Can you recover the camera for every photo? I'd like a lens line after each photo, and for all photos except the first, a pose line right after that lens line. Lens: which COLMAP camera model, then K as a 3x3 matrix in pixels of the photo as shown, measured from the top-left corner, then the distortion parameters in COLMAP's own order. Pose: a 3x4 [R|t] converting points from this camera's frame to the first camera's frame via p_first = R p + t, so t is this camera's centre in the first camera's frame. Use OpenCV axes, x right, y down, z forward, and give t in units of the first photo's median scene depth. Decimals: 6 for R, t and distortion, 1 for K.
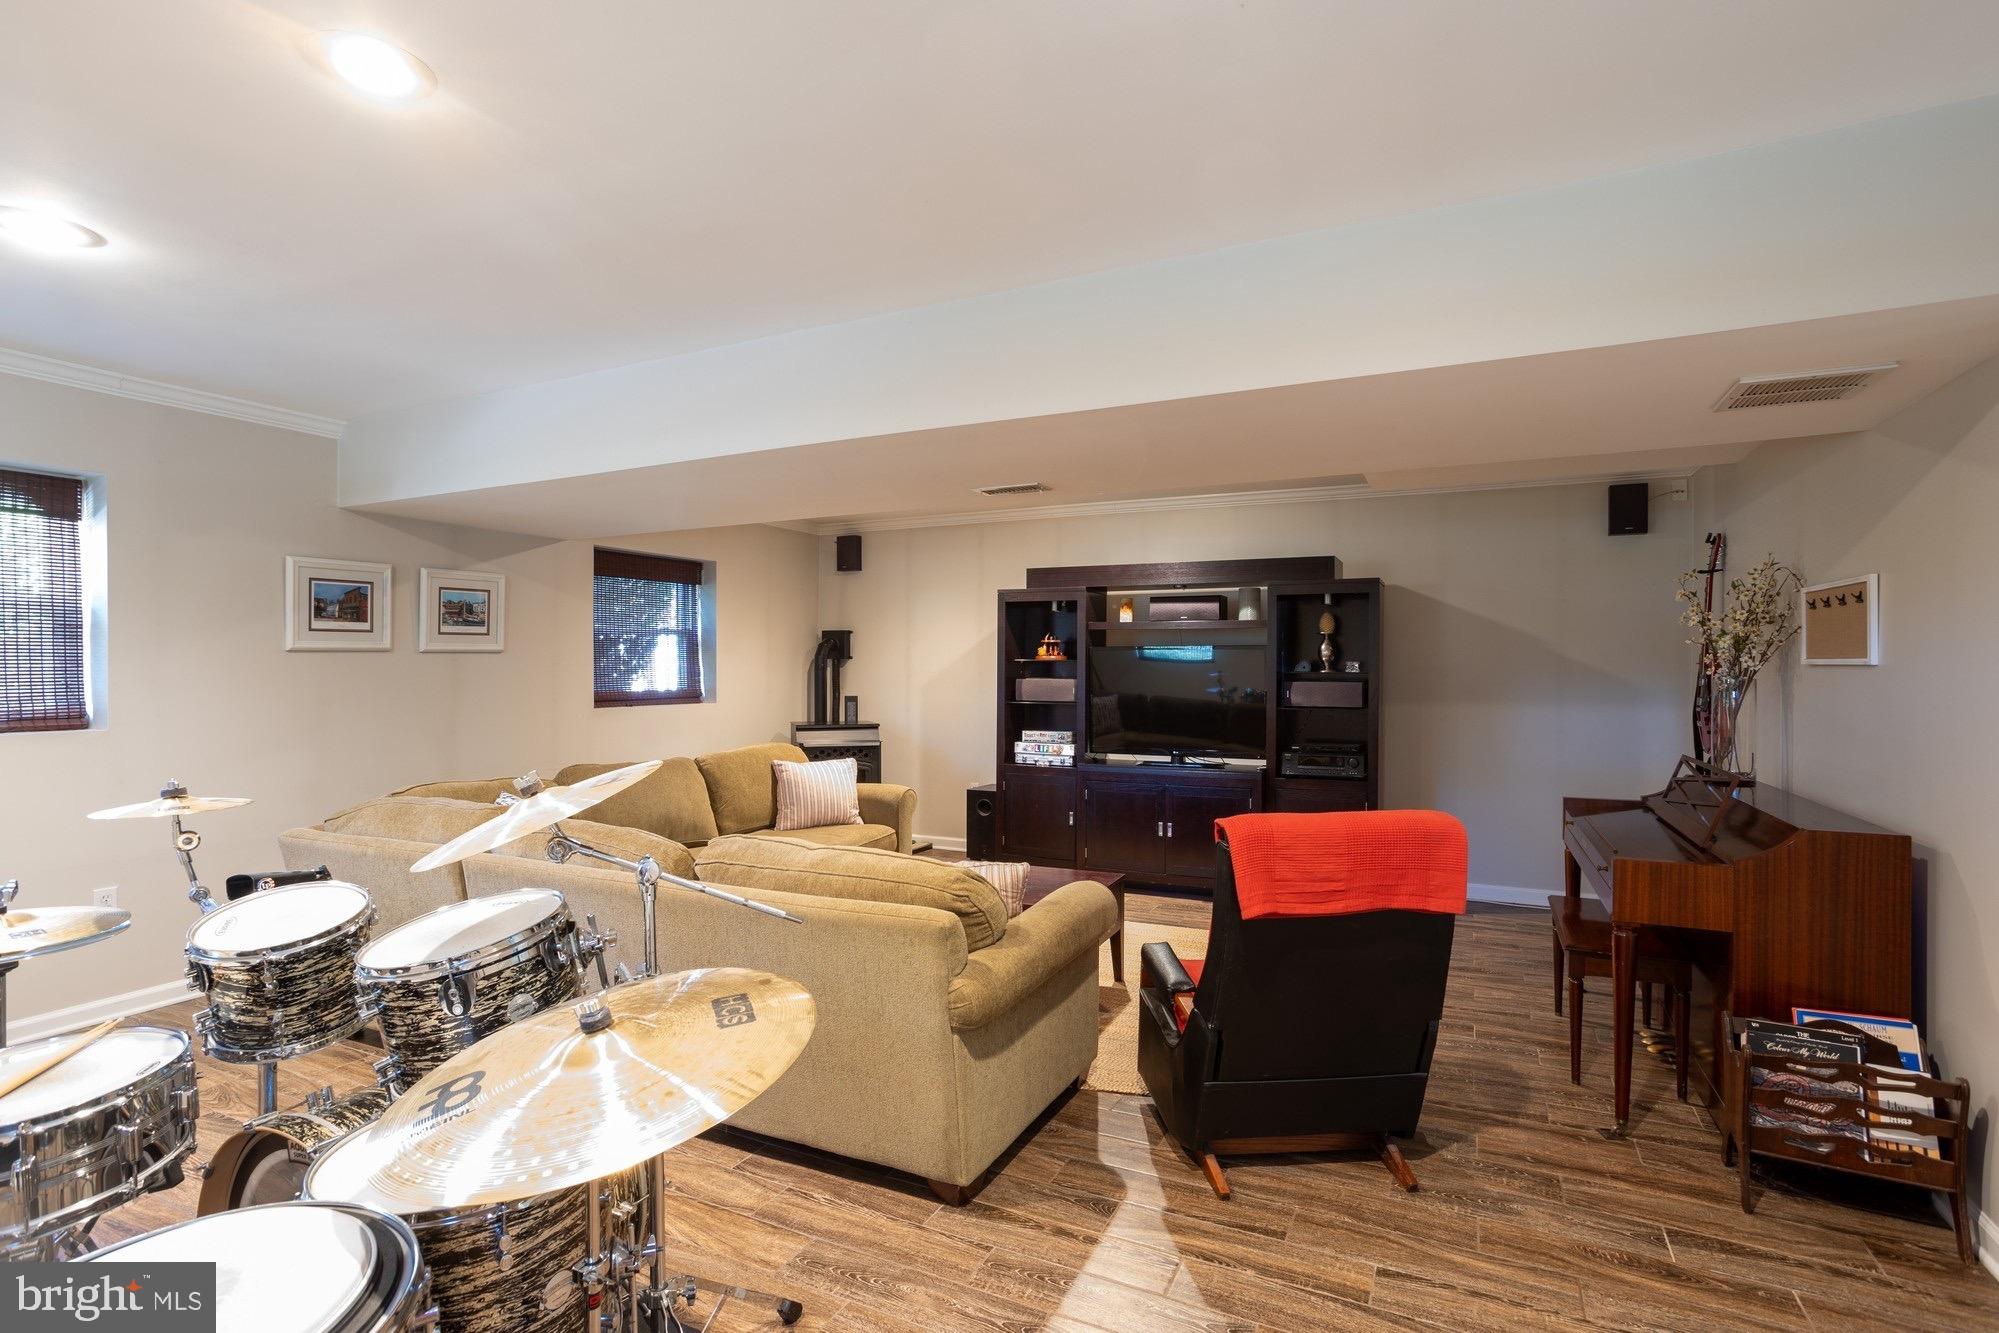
lens RADIAL K [[954.4, 0, 1002.3], [0, 954.4, 667.4], [0, 0, 1]] dist [-0.052438, 0.033228]
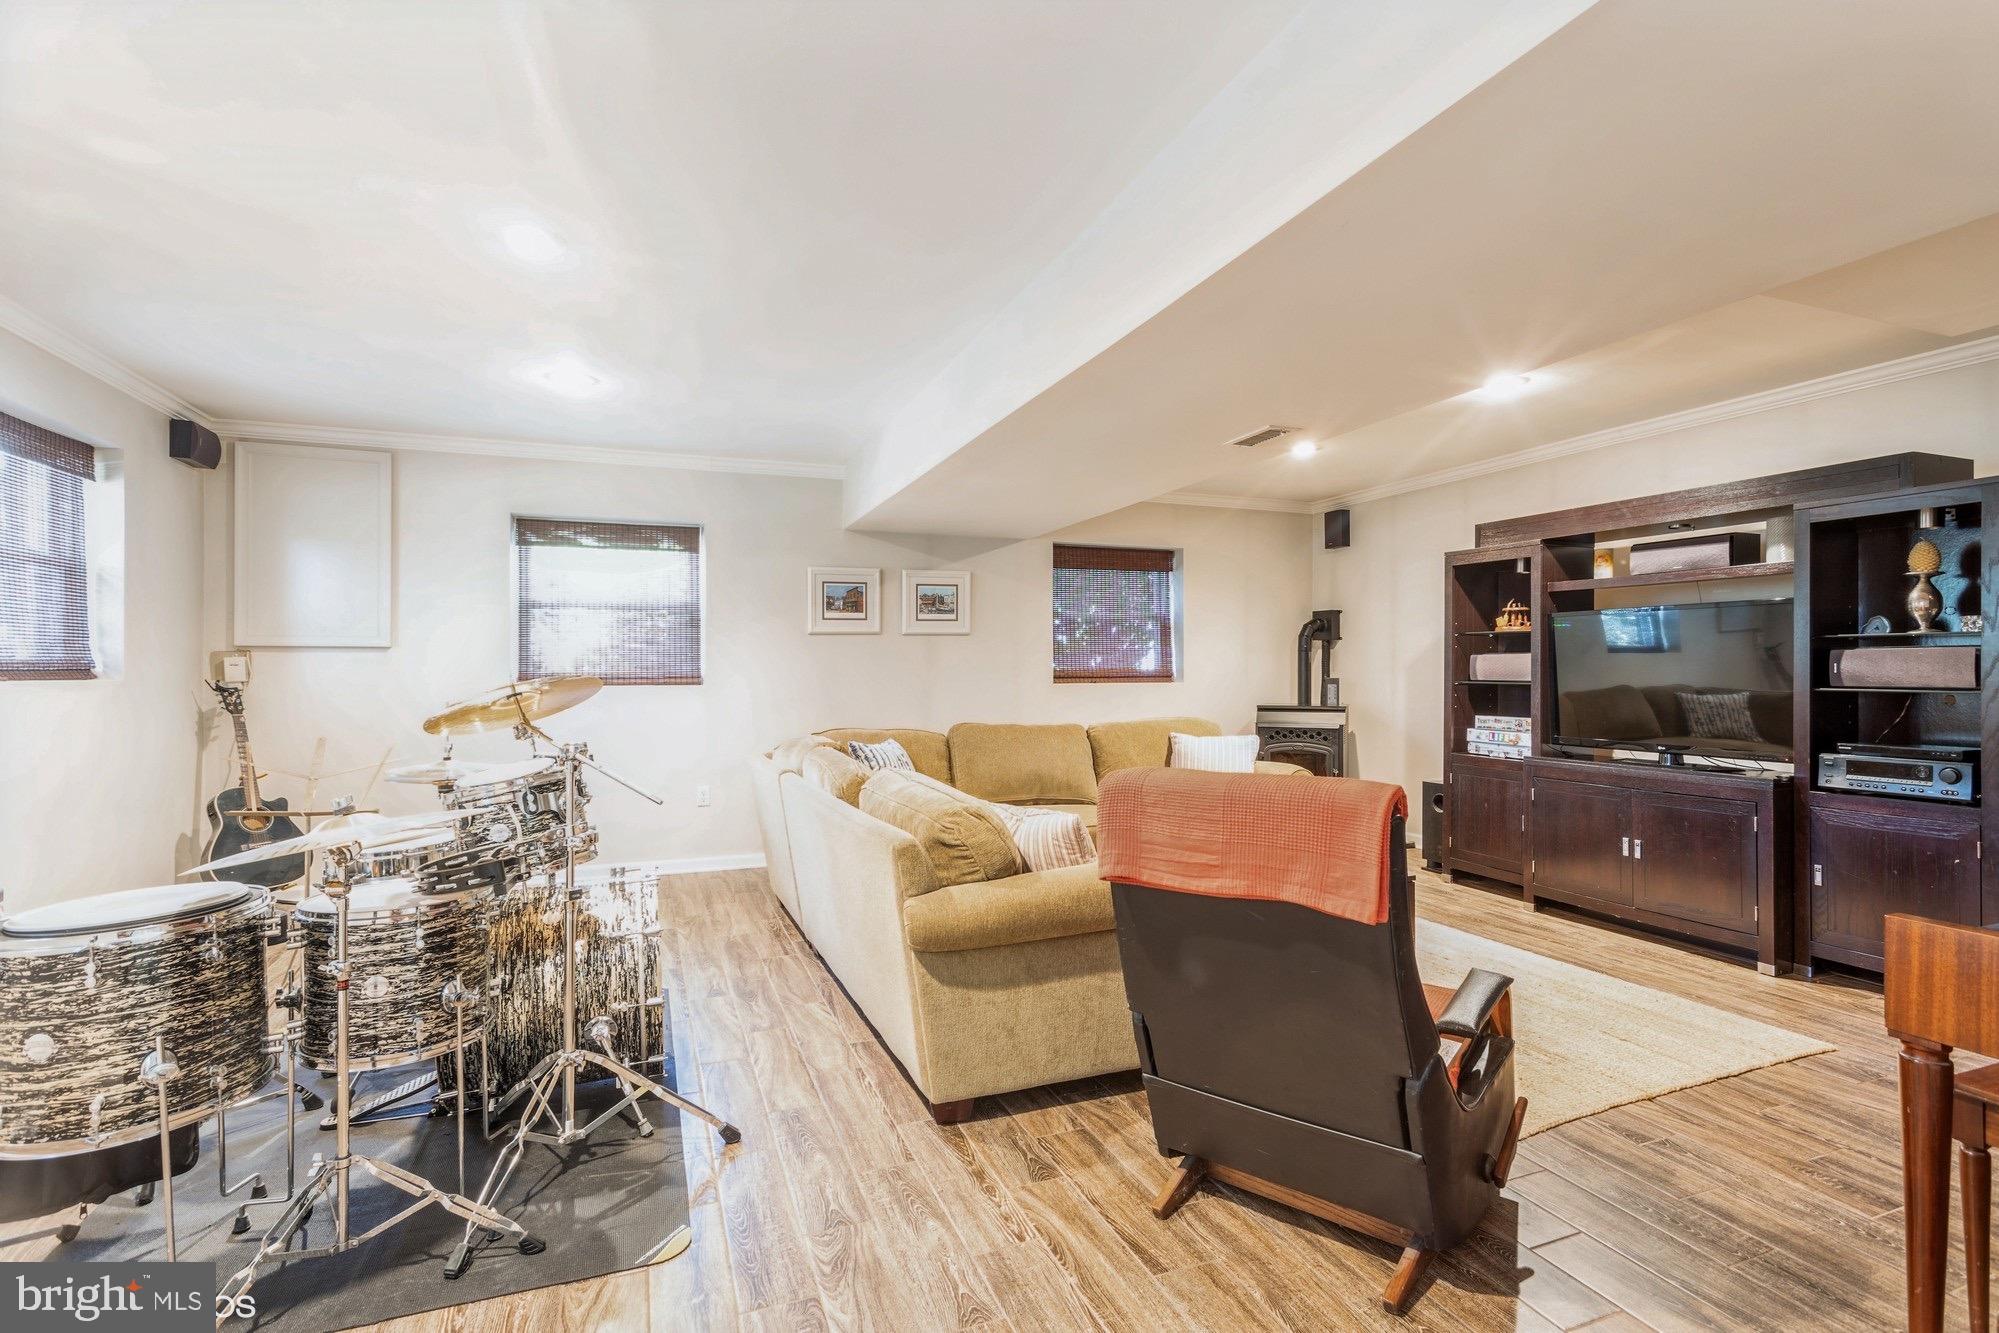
lens RADIAL K [[942.0, 0, 1013.7], [0, 942.0, 661.6], [0, 0, 1]] dist [-0.003505, -0.000373]
pose [[0.745562, -0.007583, -0.666393, 0.310256], [0.002772, 0.999962, -0.008277, 0.027290], [0.666430, 0.004324, 0.745555, 0.114702]]
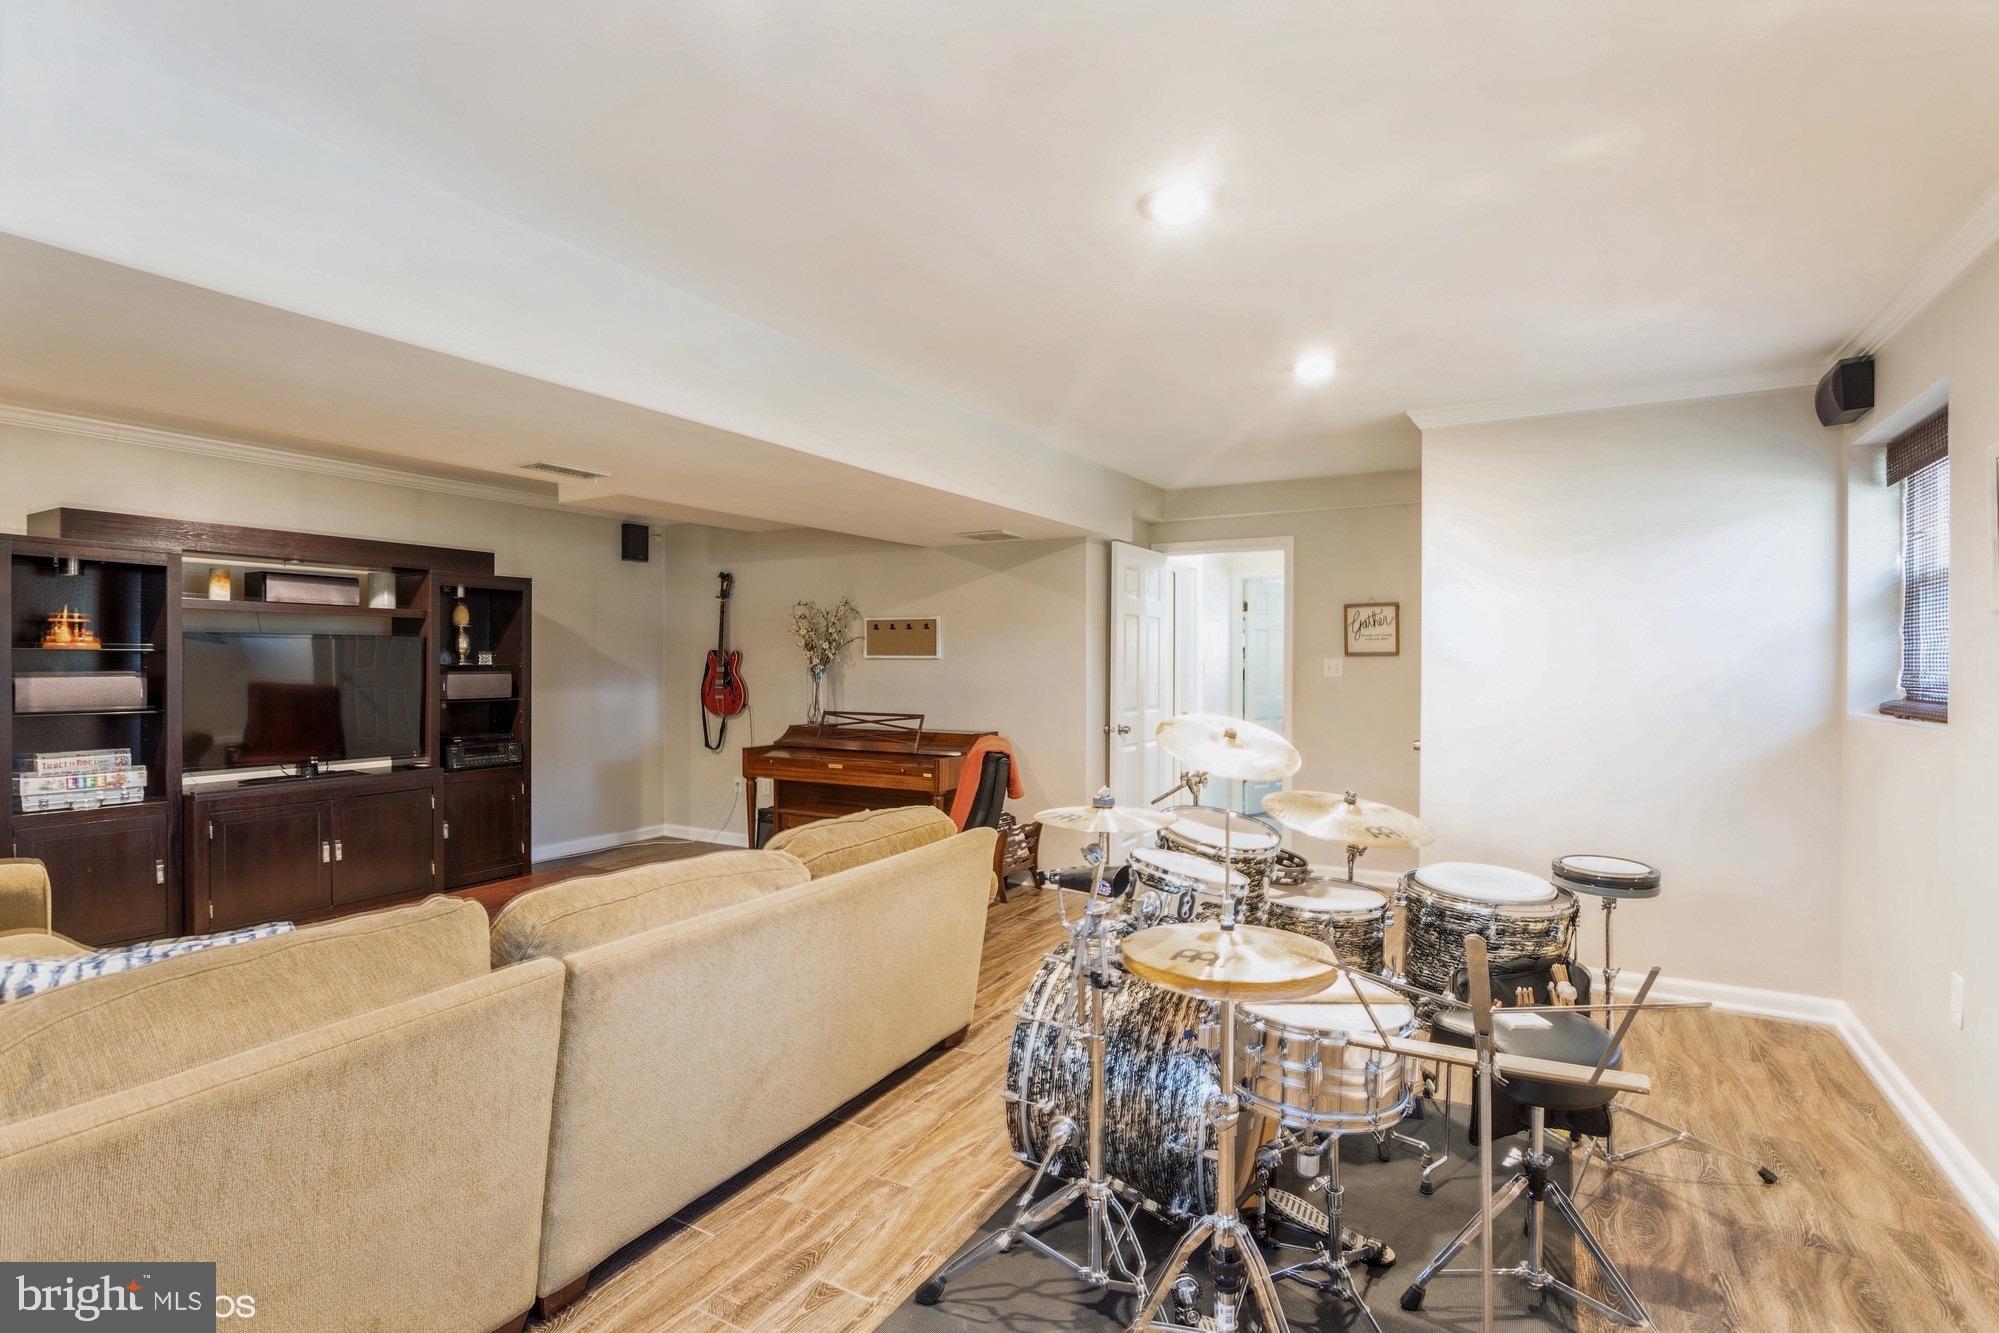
lens RADIAL K [[954.4, 0, 1002.3], [0, 954.4, 667.4], [0, 0, 1]] dist [-0.052438, 0.033228]
pose [[0.068086, -0.009429, 0.997635, -0.628425], [-0.002774, 0.999950, 0.009641, -0.002662], [-0.997676, -0.003424, 0.068056, 0.362892]]
